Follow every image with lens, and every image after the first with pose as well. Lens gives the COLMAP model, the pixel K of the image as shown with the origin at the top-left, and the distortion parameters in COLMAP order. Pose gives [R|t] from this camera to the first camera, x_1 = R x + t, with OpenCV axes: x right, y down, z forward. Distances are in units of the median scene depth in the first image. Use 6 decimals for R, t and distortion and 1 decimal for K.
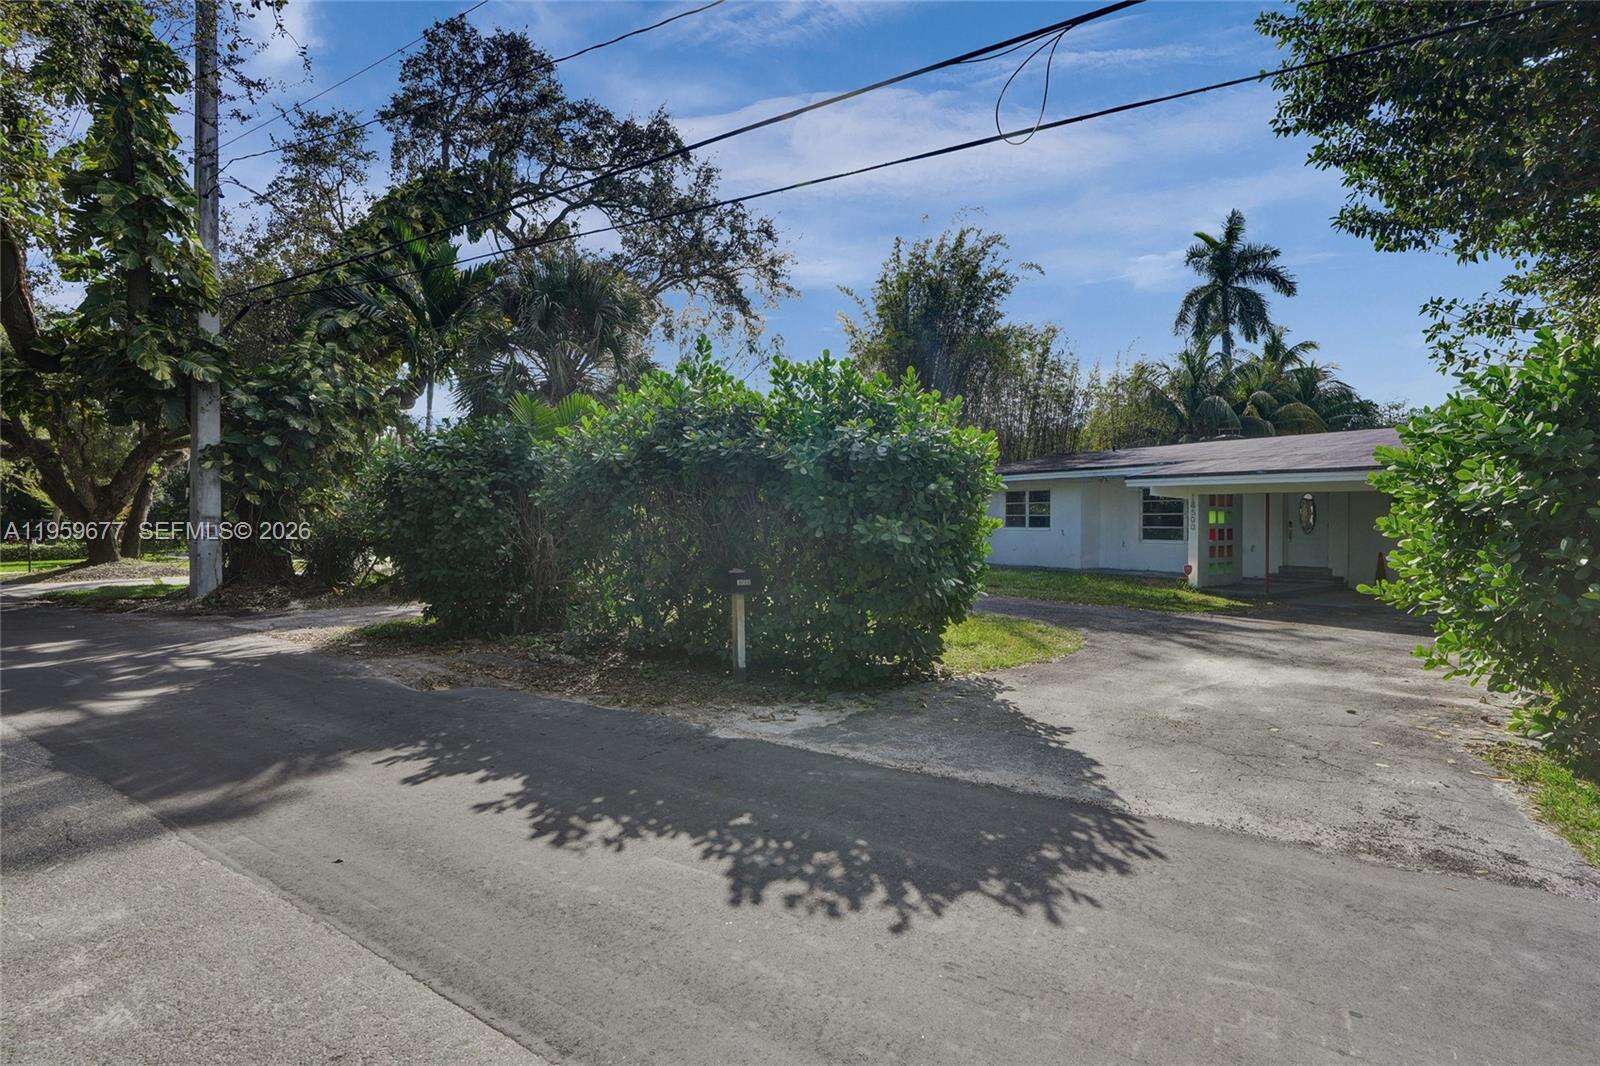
lens RADIAL K [[770.3, 0, 800.0], [0, 770.3, 533.0], [0, 0, 1]] dist [-0.038858, 0.016153]
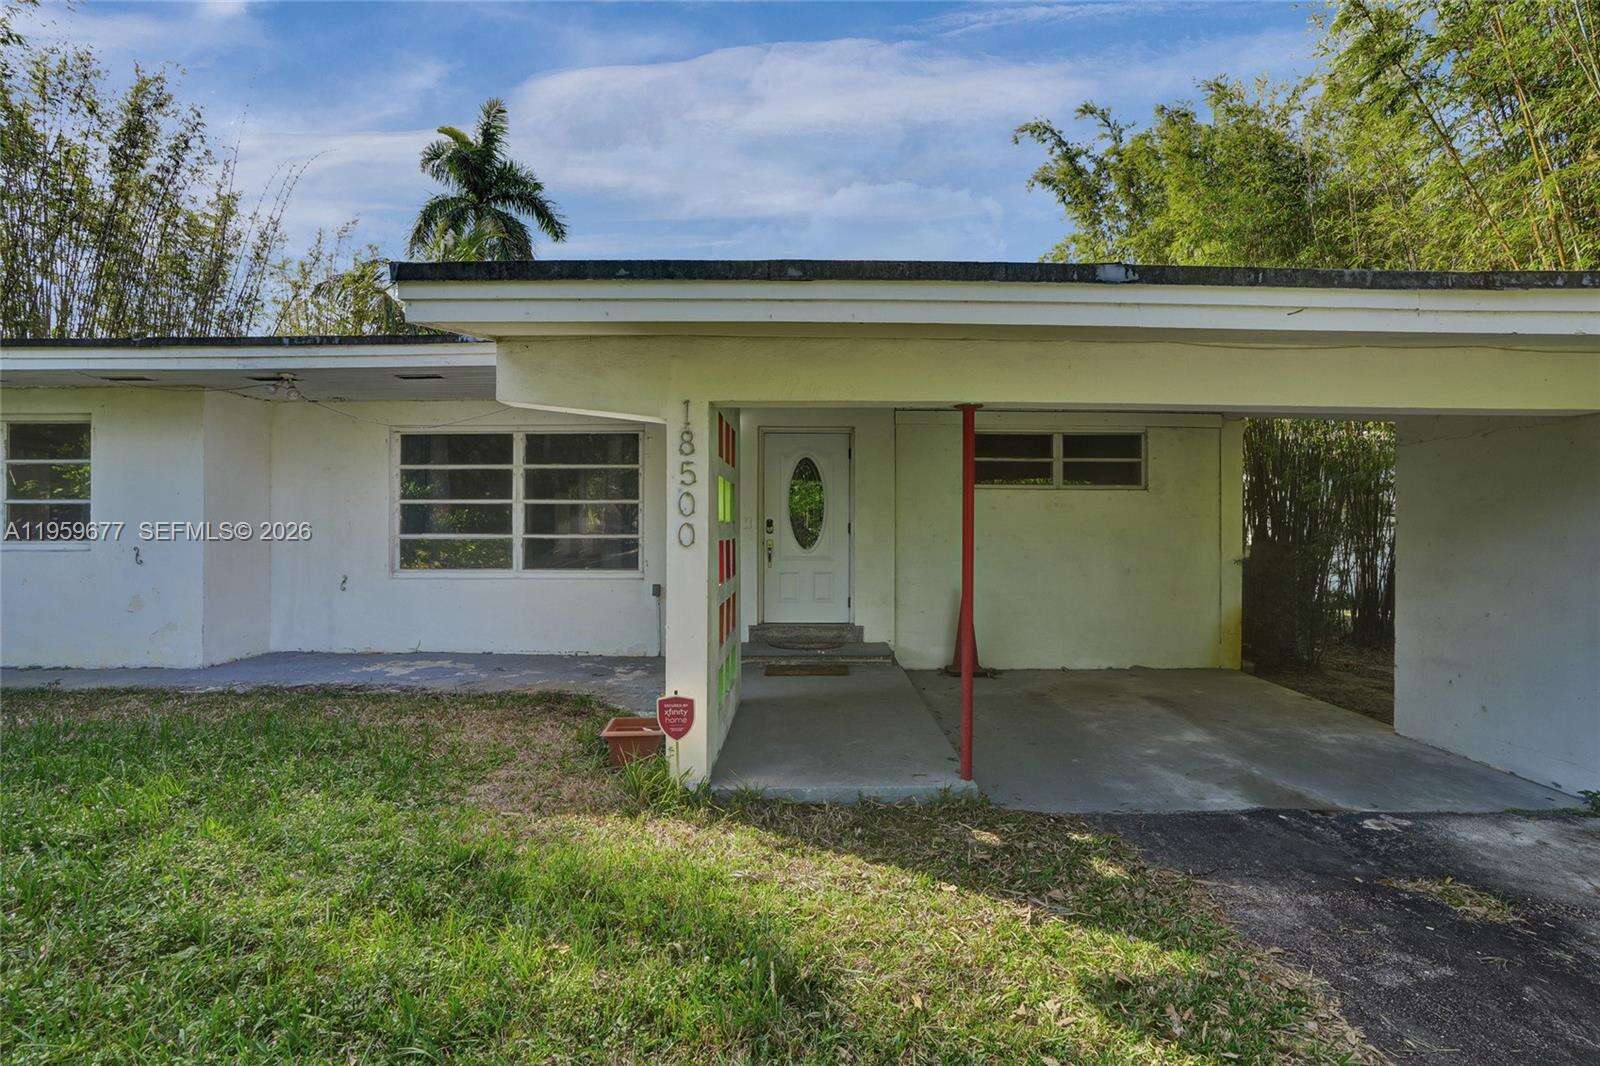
lens RADIAL K [[770.3, 0, 800.0], [0, 770.3, 533.0], [0, 0, 1]] dist [-0.038858, 0.016153]
pose [[0.572626, -0.003148, 0.819811, 0.237691], [0.015258, 0.999860, -0.006817, -0.003355], [-0.819675, 0.016412, 0.572594, 0.584913]]
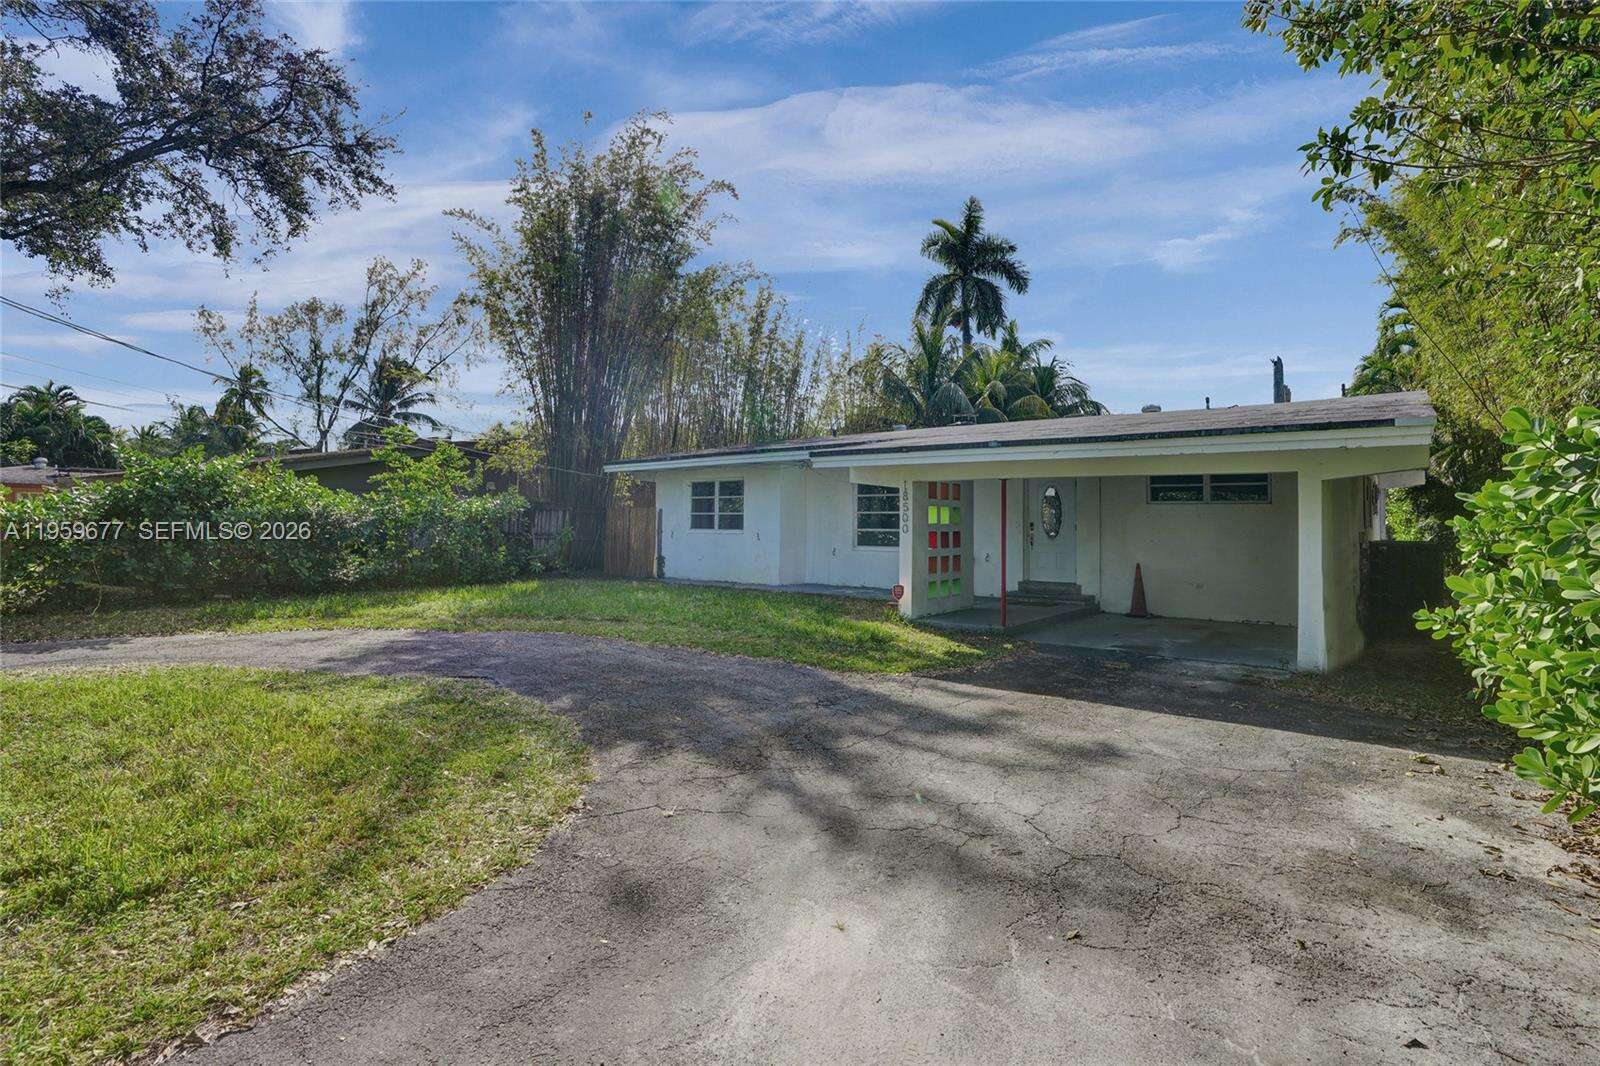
lens RADIAL K [[770.3, 0, 800.0], [0, 770.3, 533.0], [0, 0, 1]] dist [-0.038858, 0.016153]
pose [[0.957897, 0.002518, 0.287100, 0.160812], [-0.000971, 0.999984, -0.005531, -0.000158], [-0.287109, 0.005019, 0.957885, 0.261715]]
